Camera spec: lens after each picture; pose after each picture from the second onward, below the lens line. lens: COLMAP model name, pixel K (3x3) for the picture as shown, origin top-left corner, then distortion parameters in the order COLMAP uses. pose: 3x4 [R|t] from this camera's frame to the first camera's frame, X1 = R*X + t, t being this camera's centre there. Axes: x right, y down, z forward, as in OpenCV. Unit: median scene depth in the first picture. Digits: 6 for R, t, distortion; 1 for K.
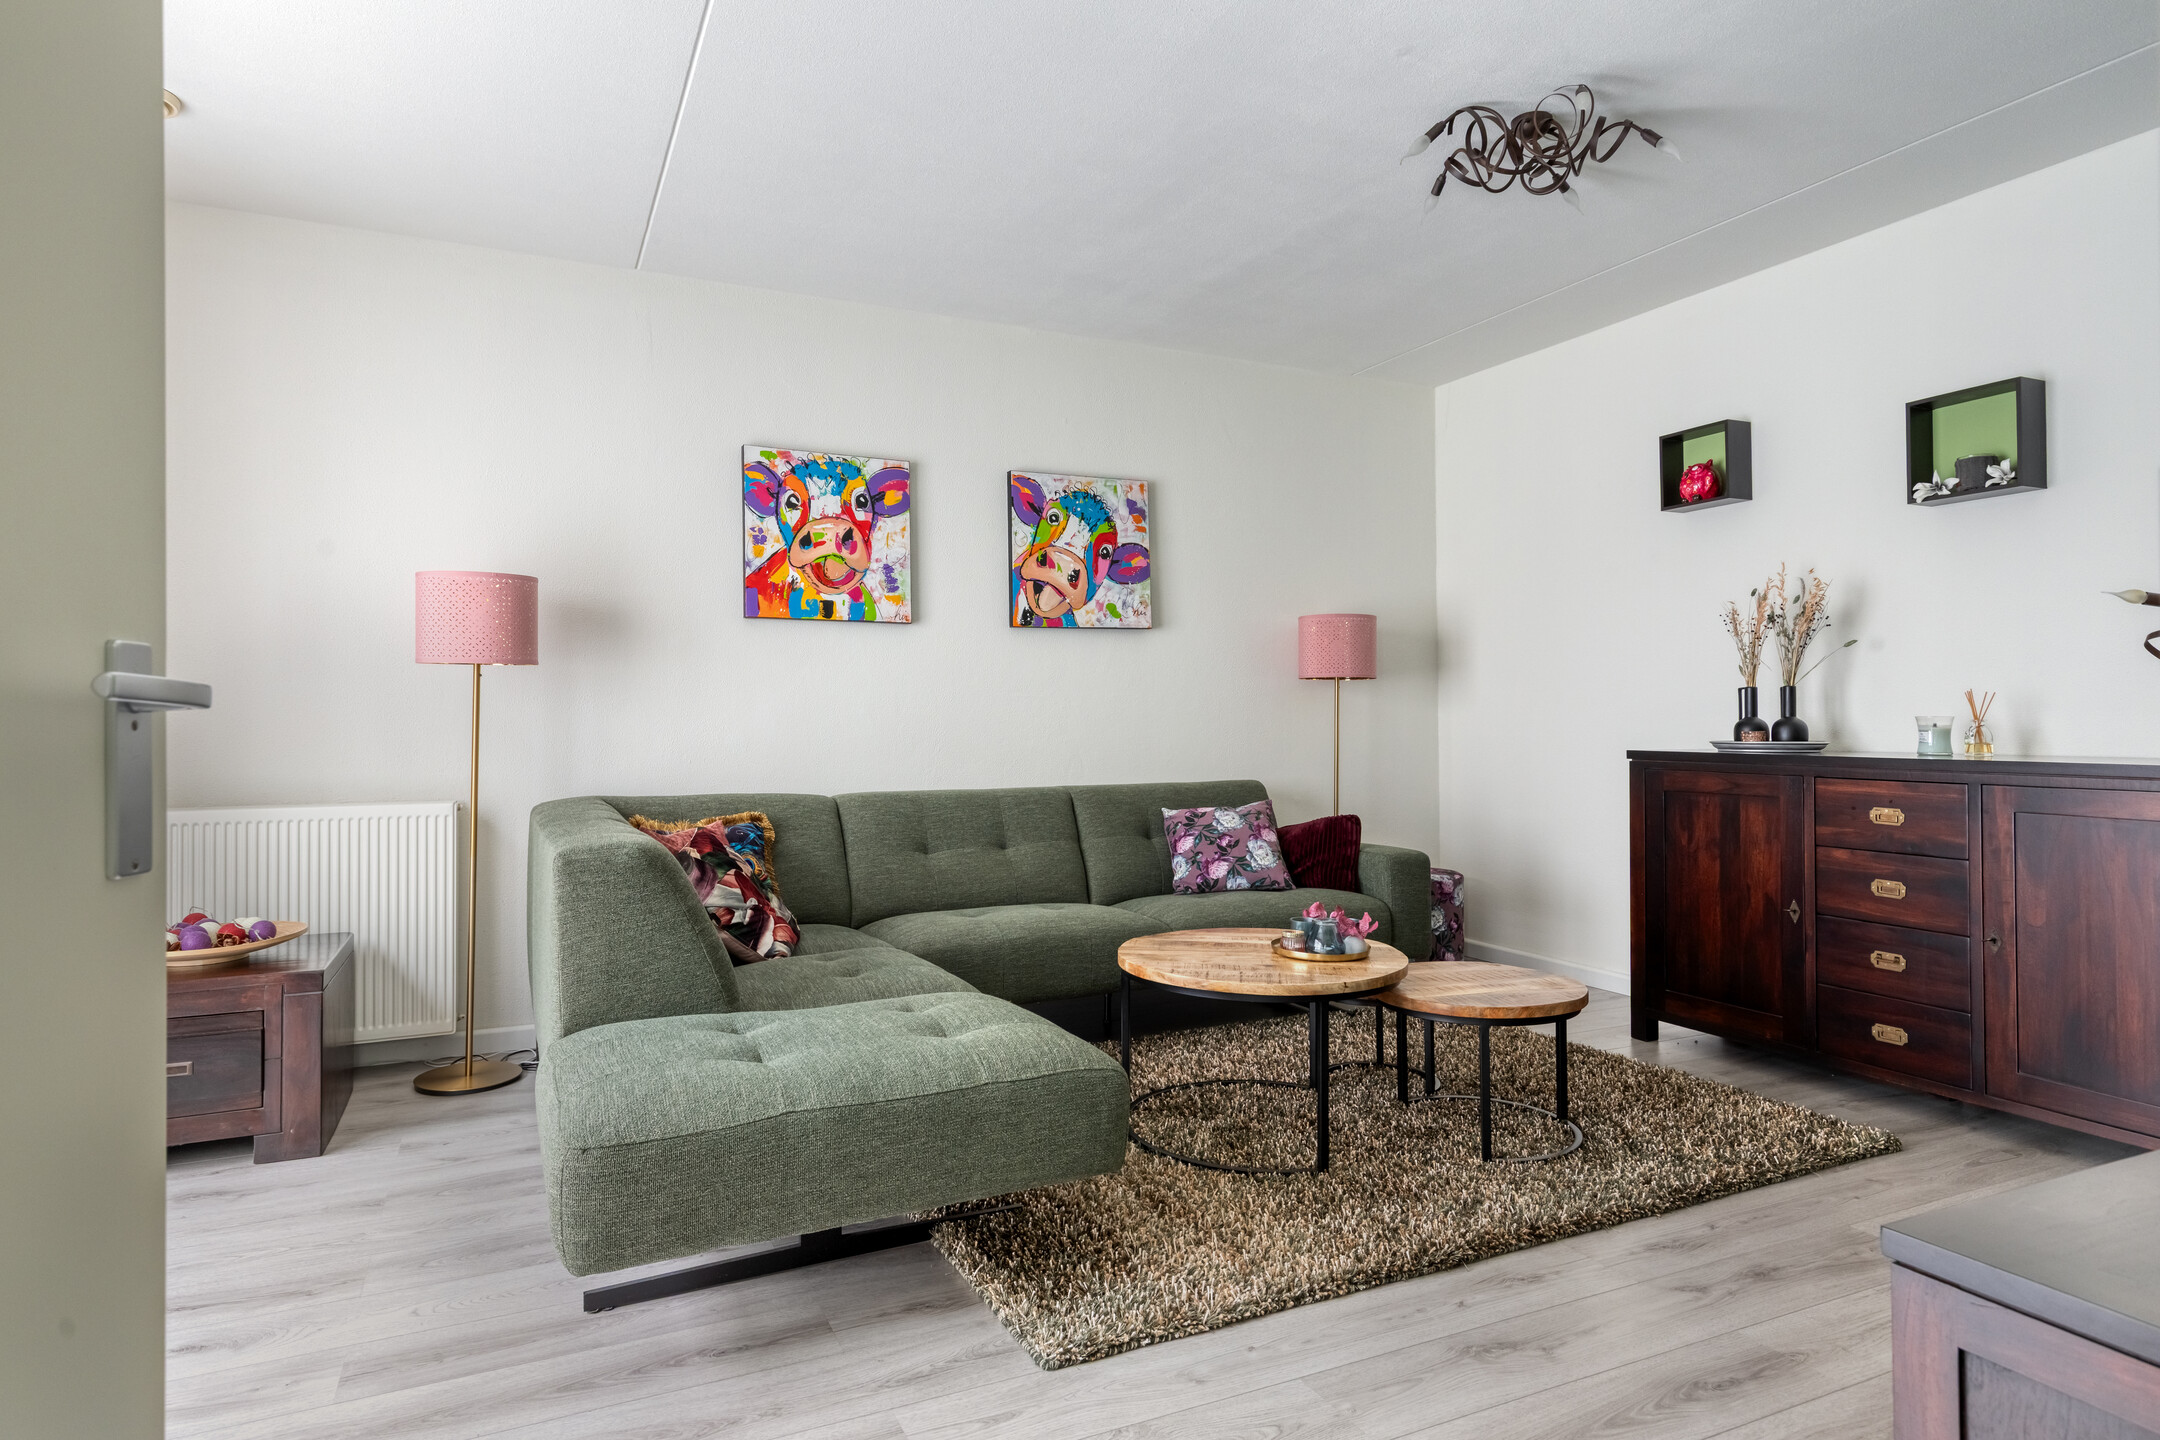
lens RADIAL K [[1201.4, 0, 1080.0], [0, 1201.4, 720.0], [0, 0, 1]] dist [0.004987, 0.000541]
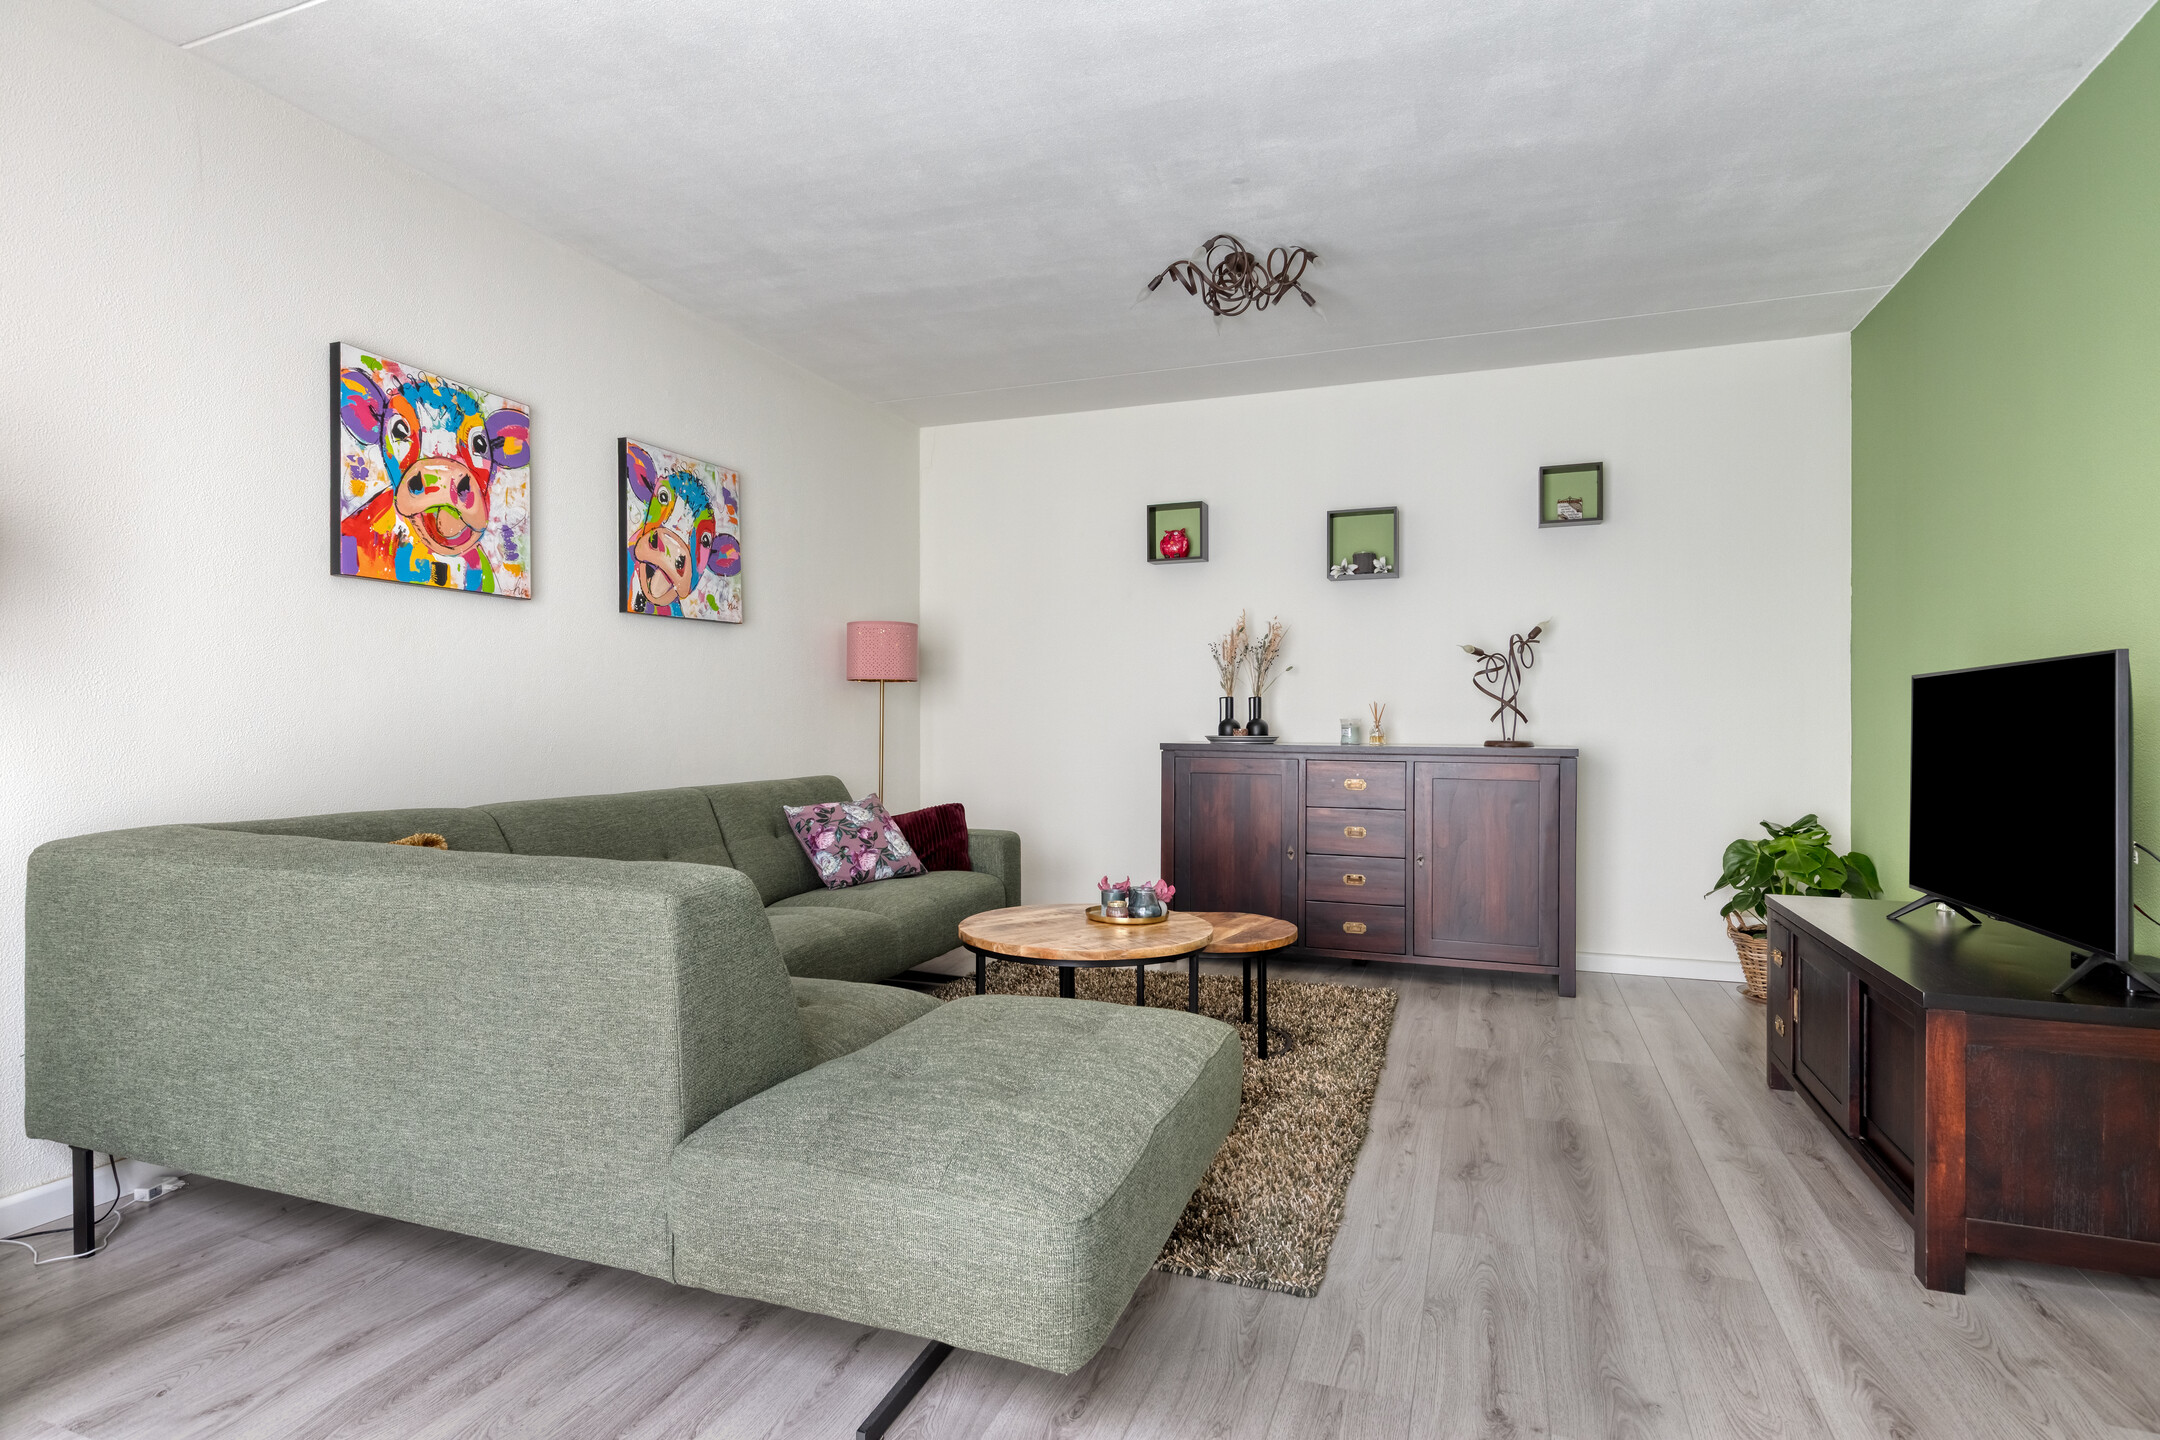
lens RADIAL K [[1090.5, 0, 1076.2], [0, 1090.5, 727.2], [0, 0, 1]] dist [-0.001634, -0.000598]
pose [[0.720700, 0.001375, 0.693245, -0.403956], [-0.005553, 0.999977, 0.003790, 0.003590], [-0.693224, -0.006581, 0.720692, 0.192806]]
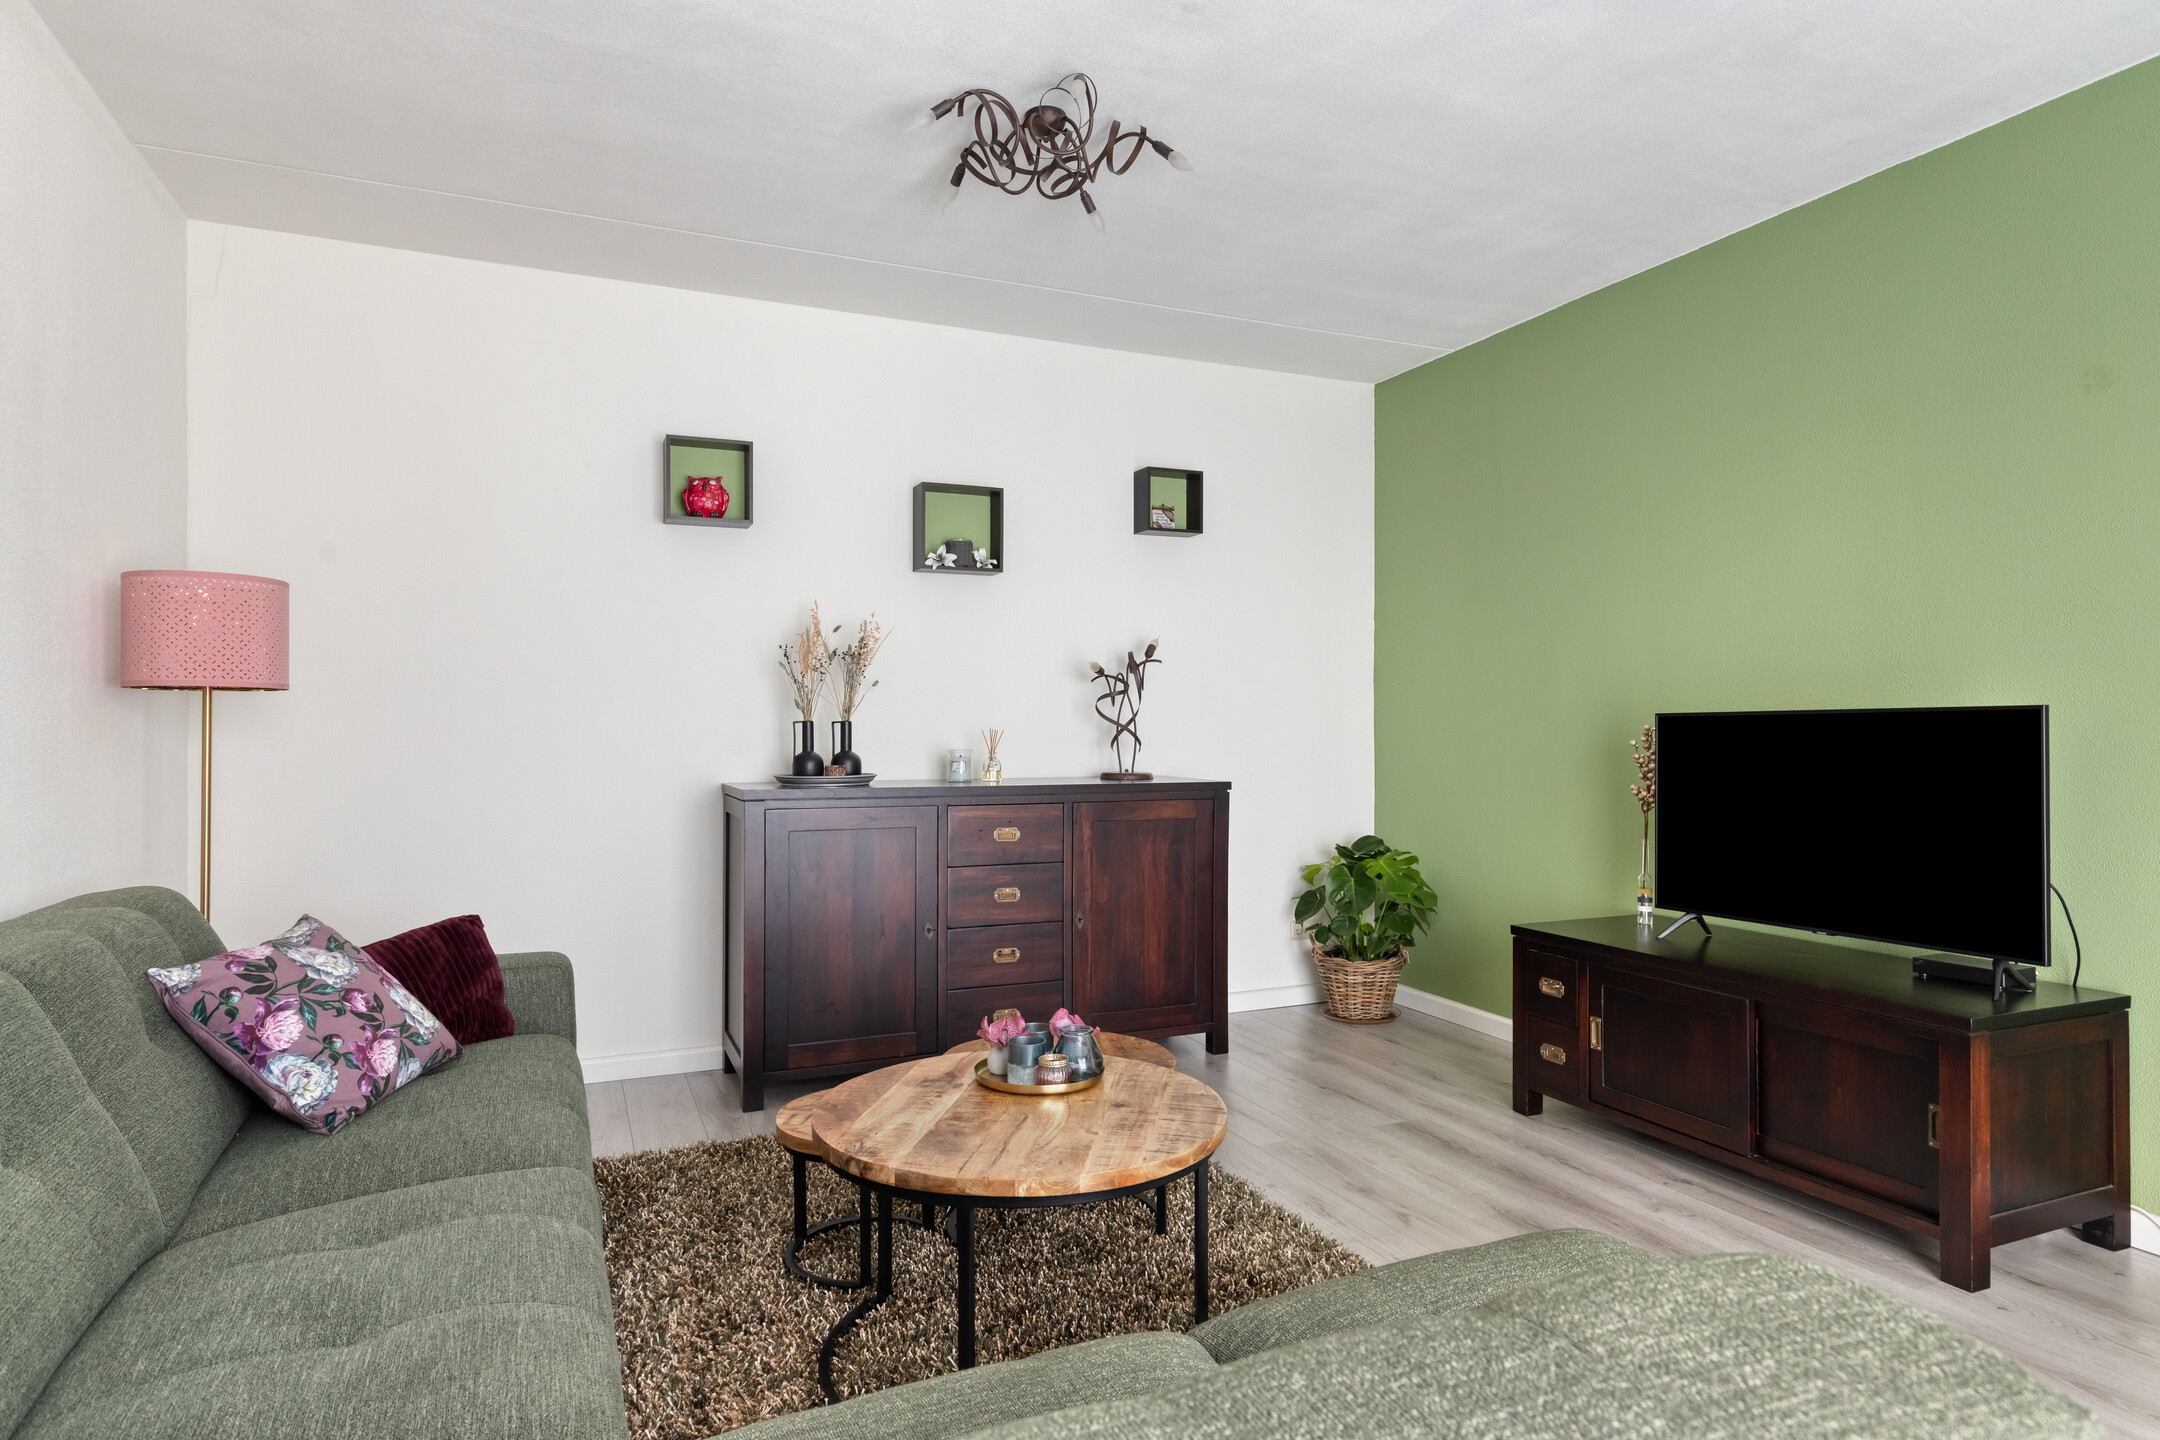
lens RADIAL K [[1195.7, 0, 1073.6], [0, 1195.7, 724.4], [0, 0, 1]] dist [0.005327, 0.001192]
pose [[0.035737, 0.008355, 0.999326, -0.387642], [0.002308, 0.999962, -0.008443, -0.014209], [-0.999359, 0.002608, 0.035717, 0.674405]]
